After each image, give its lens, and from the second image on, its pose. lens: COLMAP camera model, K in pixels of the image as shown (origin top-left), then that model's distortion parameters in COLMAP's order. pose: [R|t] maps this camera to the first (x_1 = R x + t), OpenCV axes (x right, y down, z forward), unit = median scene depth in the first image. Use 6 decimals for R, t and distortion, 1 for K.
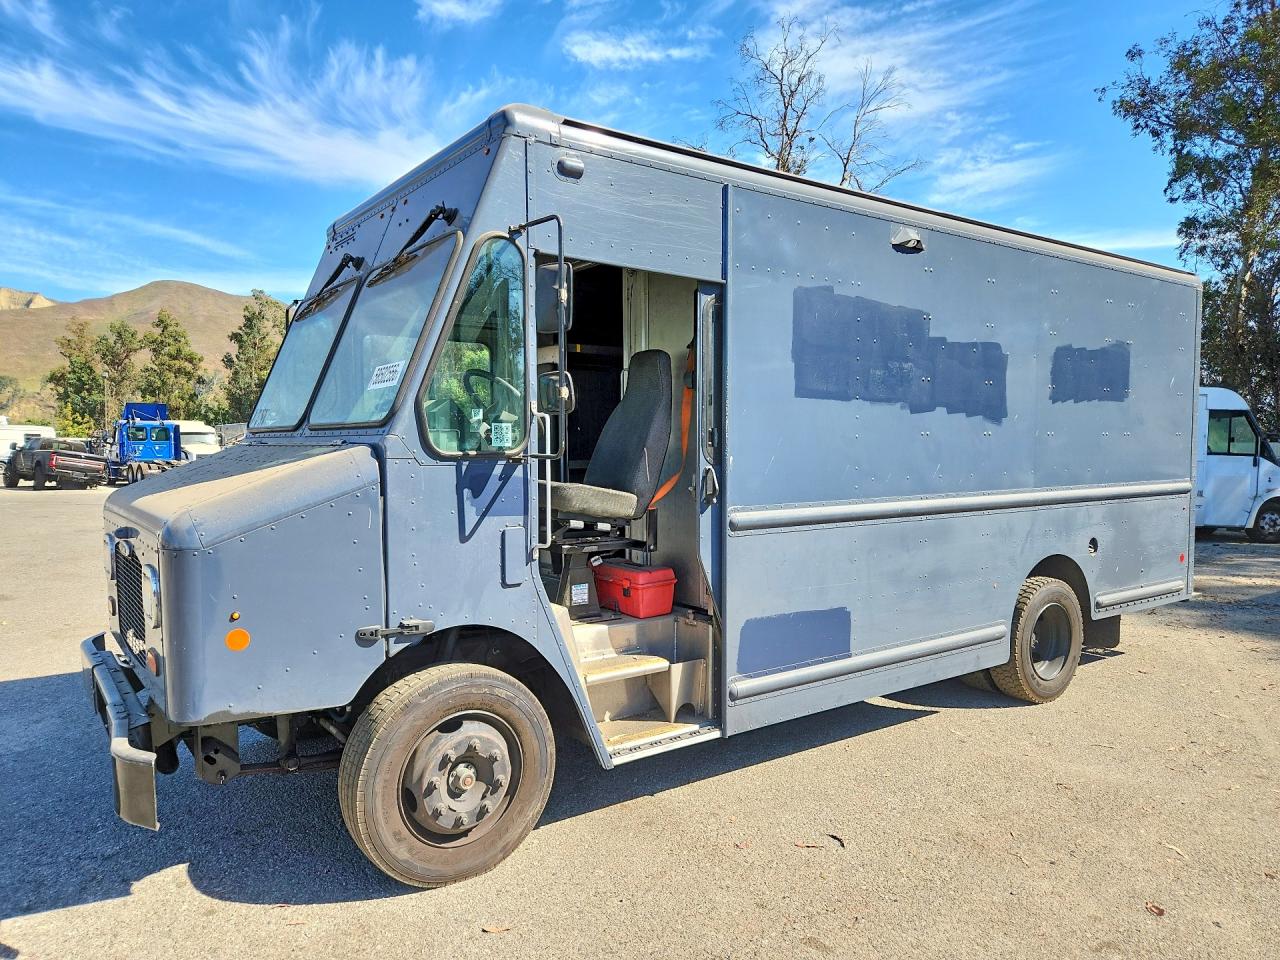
lens RADIAL K [[869.6, 0, 628.4], [0, 869.6, 484.1], [0, 0, 1]] dist [0.081580, 0.002796]
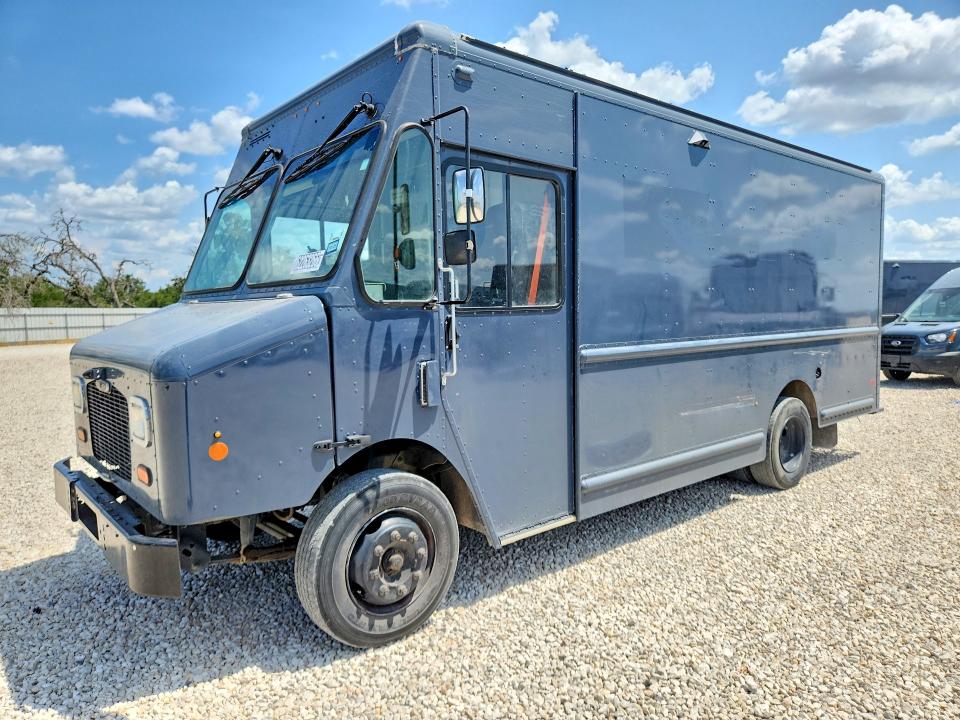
lens RADIAL K [[652.2, 0, 481.1], [0, 652.2, 359.8], [0, 0, 1]] dist [0.081580, 0.002796]
pose [[0.996569, -0.020427, 0.080200, -0.111492], [0.018405, 0.999496, 0.025870, 0.020778], [-0.080688, -0.024305, 0.996443, 0.044271]]
